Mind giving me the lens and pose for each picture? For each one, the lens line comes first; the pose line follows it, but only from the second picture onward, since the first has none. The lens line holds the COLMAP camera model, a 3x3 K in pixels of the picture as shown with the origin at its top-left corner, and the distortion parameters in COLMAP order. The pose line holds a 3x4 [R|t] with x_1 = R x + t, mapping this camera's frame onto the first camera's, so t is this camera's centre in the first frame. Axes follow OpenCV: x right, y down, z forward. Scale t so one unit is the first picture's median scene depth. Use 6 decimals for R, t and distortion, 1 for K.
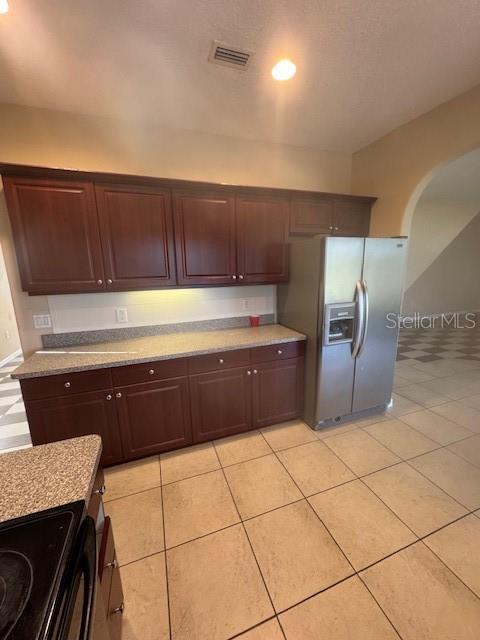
lens RADIAL K [[255.6, 0, 241.2], [0, 255.6, 320.3], [0, 0, 1]] dist [-0.001663, 0.000582]
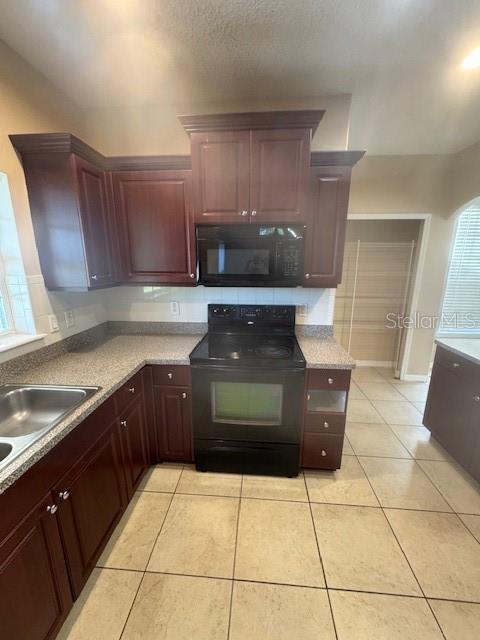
lens RADIAL K [[255.6, 0, 240.5], [0, 255.6, 319.6], [0, 0, 1]] dist [-0.001663, 0.000582]
pose [[-0.412193, 0.225101, -0.882851, 0.613633], [-0.183979, 0.928472, 0.322631, -0.114170], [0.892328, 0.295412, -0.341296, 0.441687]]
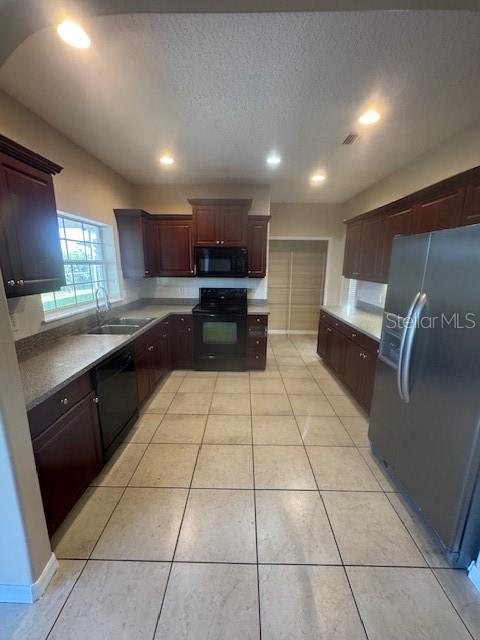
lens RADIAL K [[255.6, 0, 238.9], [0, 255.6, 317.9], [0, 0, 1]] dist [-0.001663, 0.000582]
pose [[-0.359314, 0.211699, -0.908888, 1.547556], [-0.195407, 0.935273, 0.295095, -0.242311], [0.912529, 0.283635, -0.294689, 0.910760]]
